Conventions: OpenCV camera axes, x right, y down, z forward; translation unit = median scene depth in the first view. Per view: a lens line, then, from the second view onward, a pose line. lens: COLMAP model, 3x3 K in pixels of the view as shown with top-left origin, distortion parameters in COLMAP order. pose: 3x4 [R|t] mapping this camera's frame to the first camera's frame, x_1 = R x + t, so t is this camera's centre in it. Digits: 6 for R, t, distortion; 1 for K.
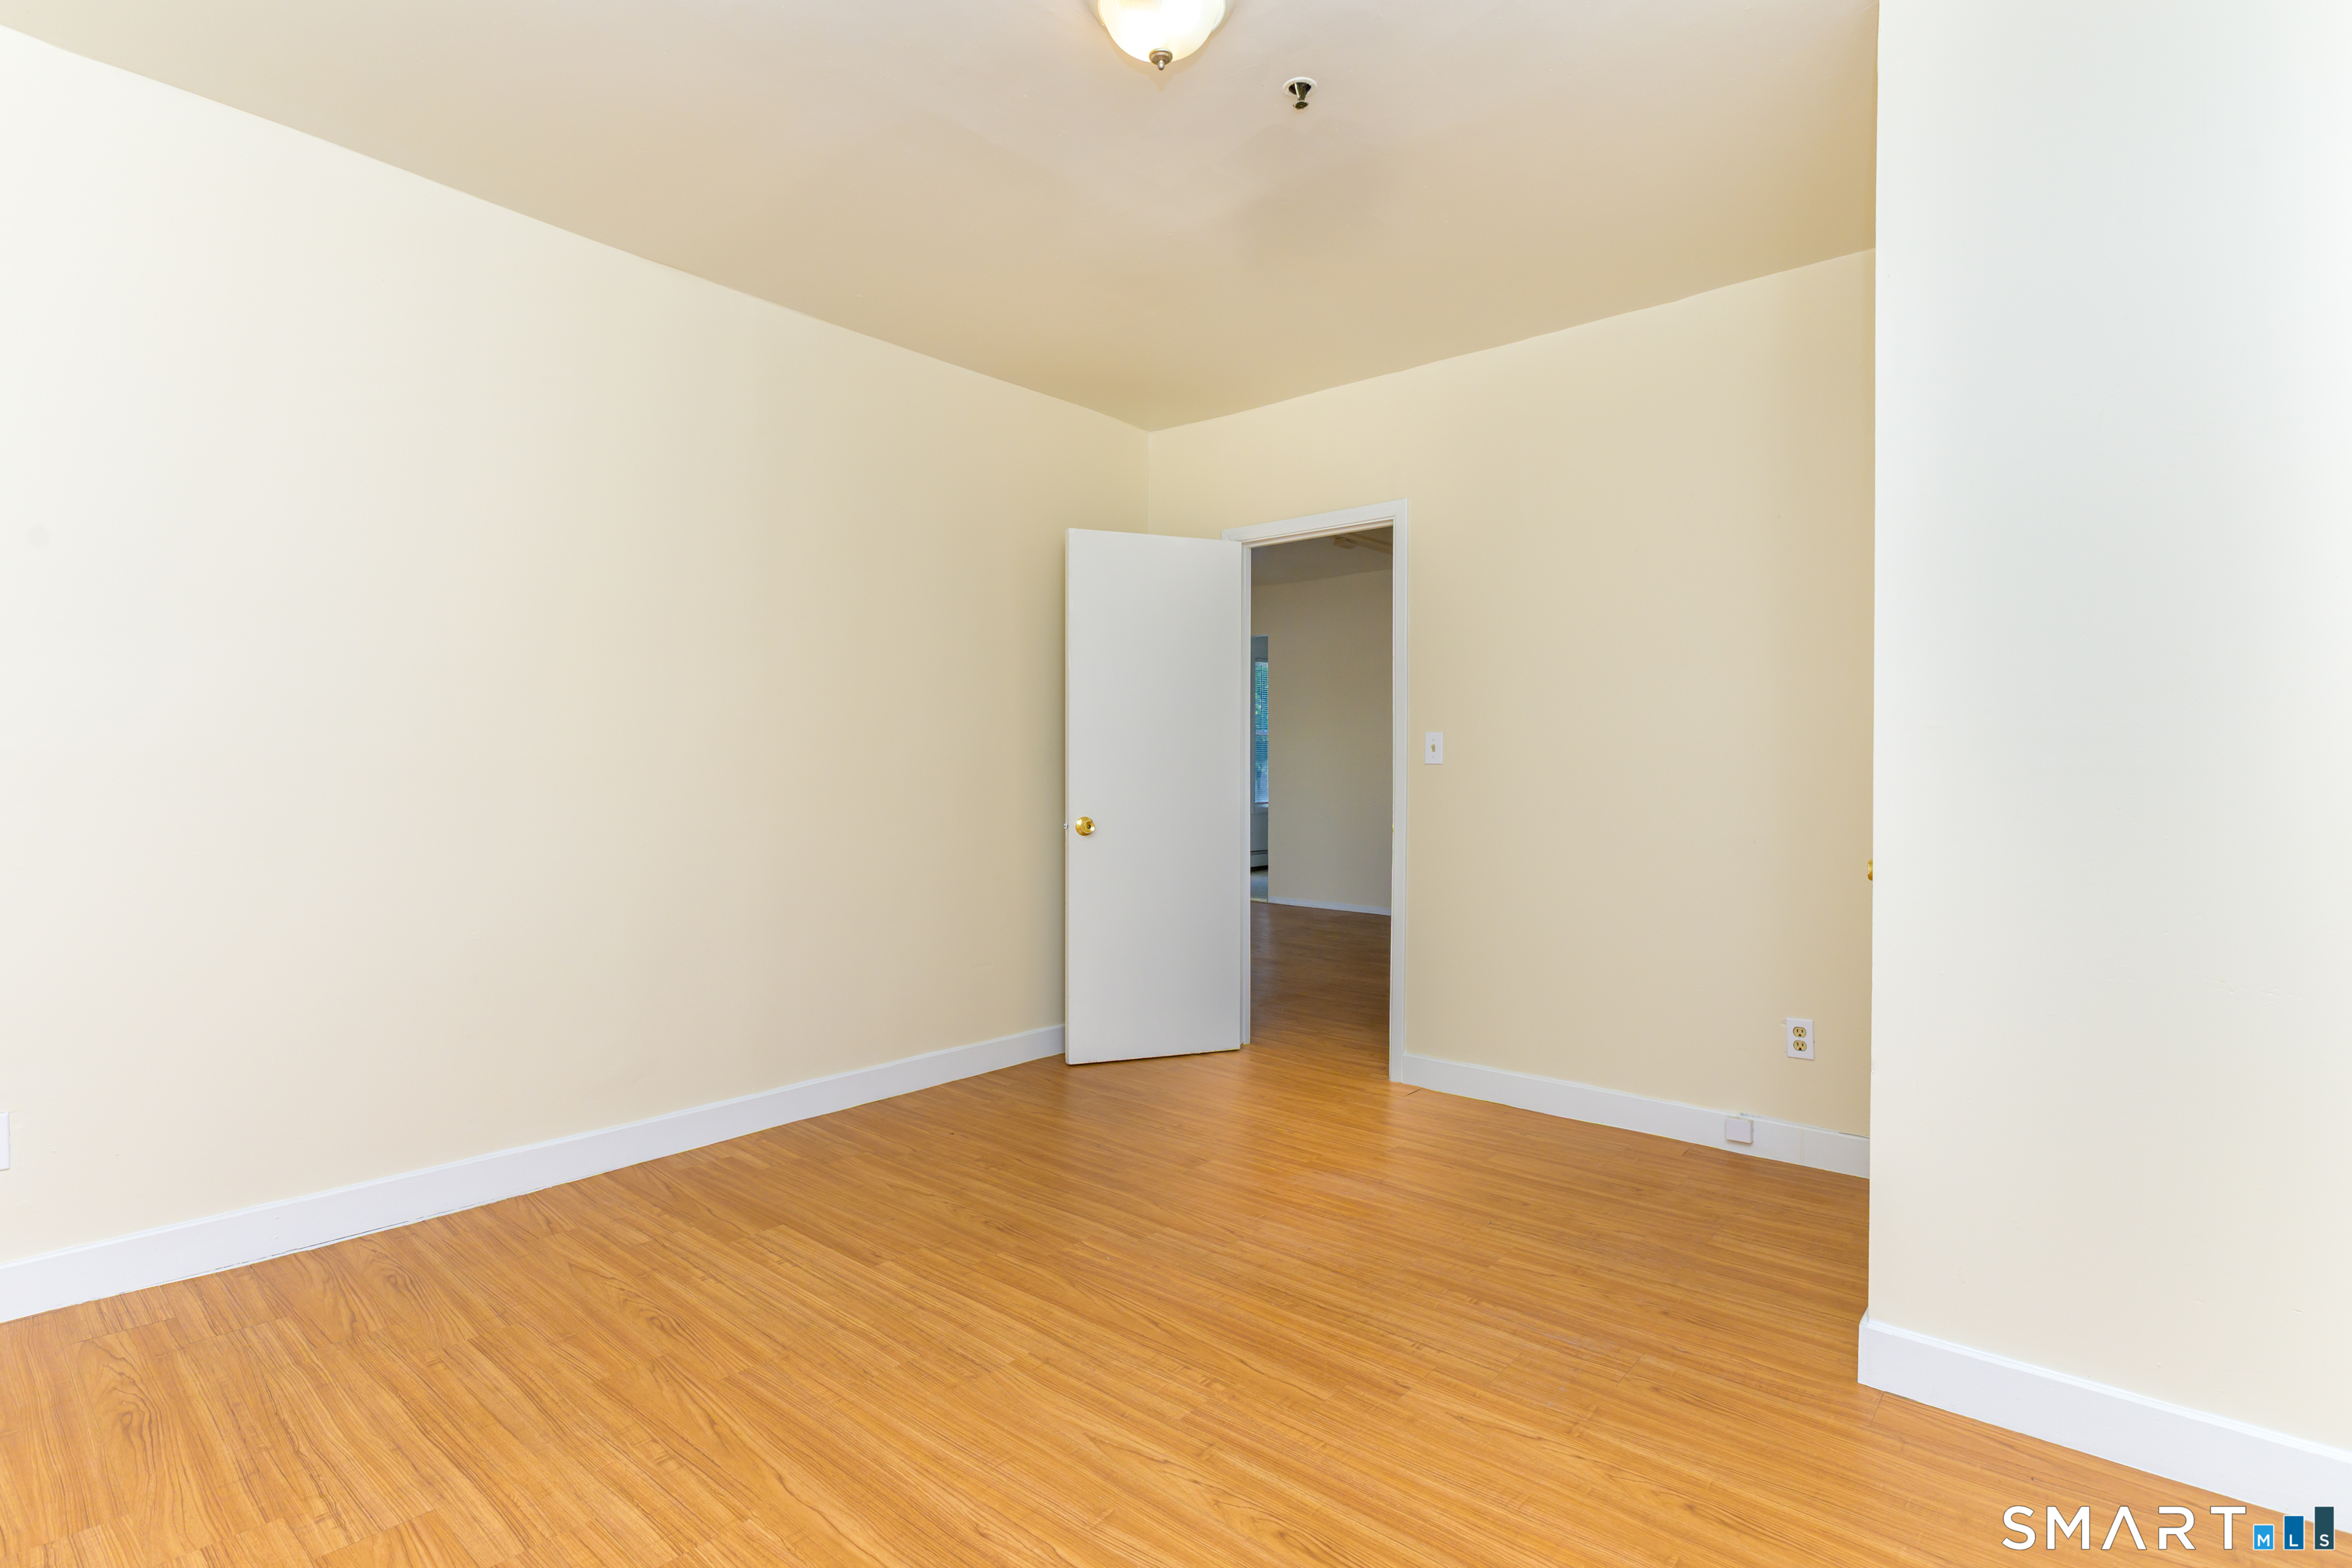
lens RADIAL K [[1129.5, 0, 1174.1], [0, 1129.5, 779.7], [0, 0, 1]] dist [0.000677, 0.000091]
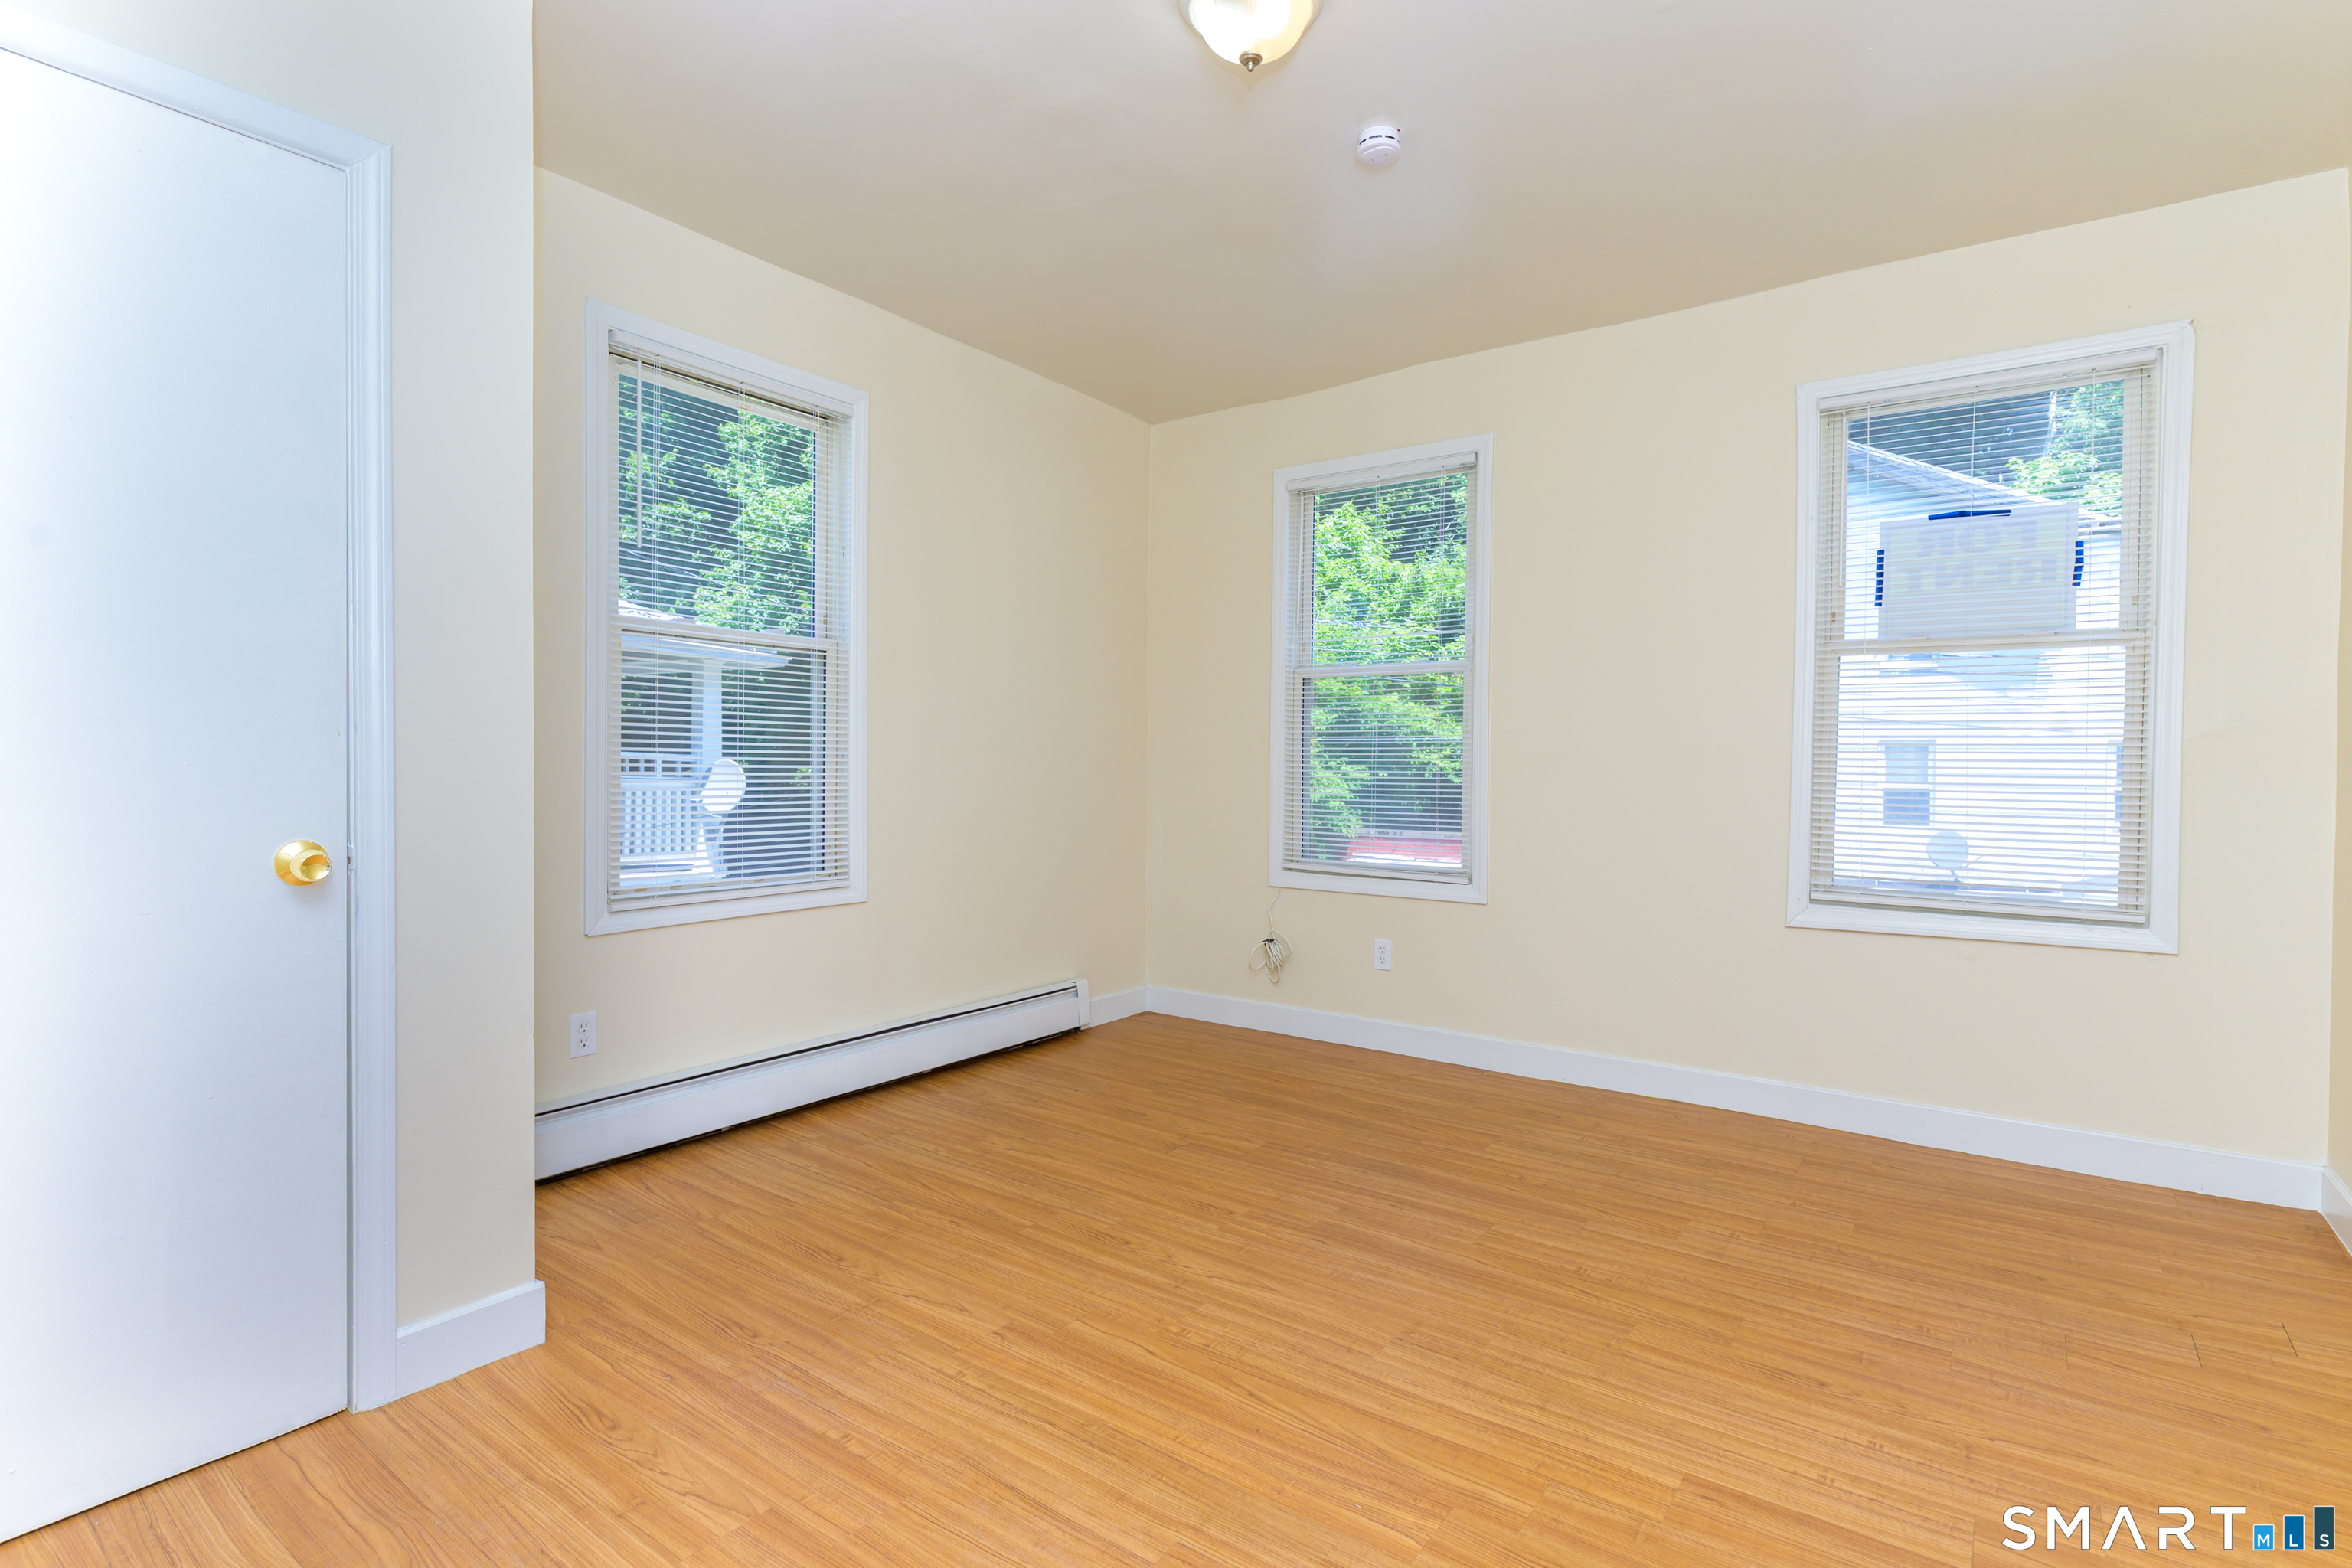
lens RADIAL K [[1129.5, 0, 1177.5], [0, 1129.5, 780.1], [0, 0, 1]] dist [0.000677, 0.000091]
pose [[-0.996818, -0.016353, -0.078011, 0.117242], [-0.017939, 0.999646, 0.019667, -0.000412], [0.077661, 0.021004, -0.996759, 1.885421]]
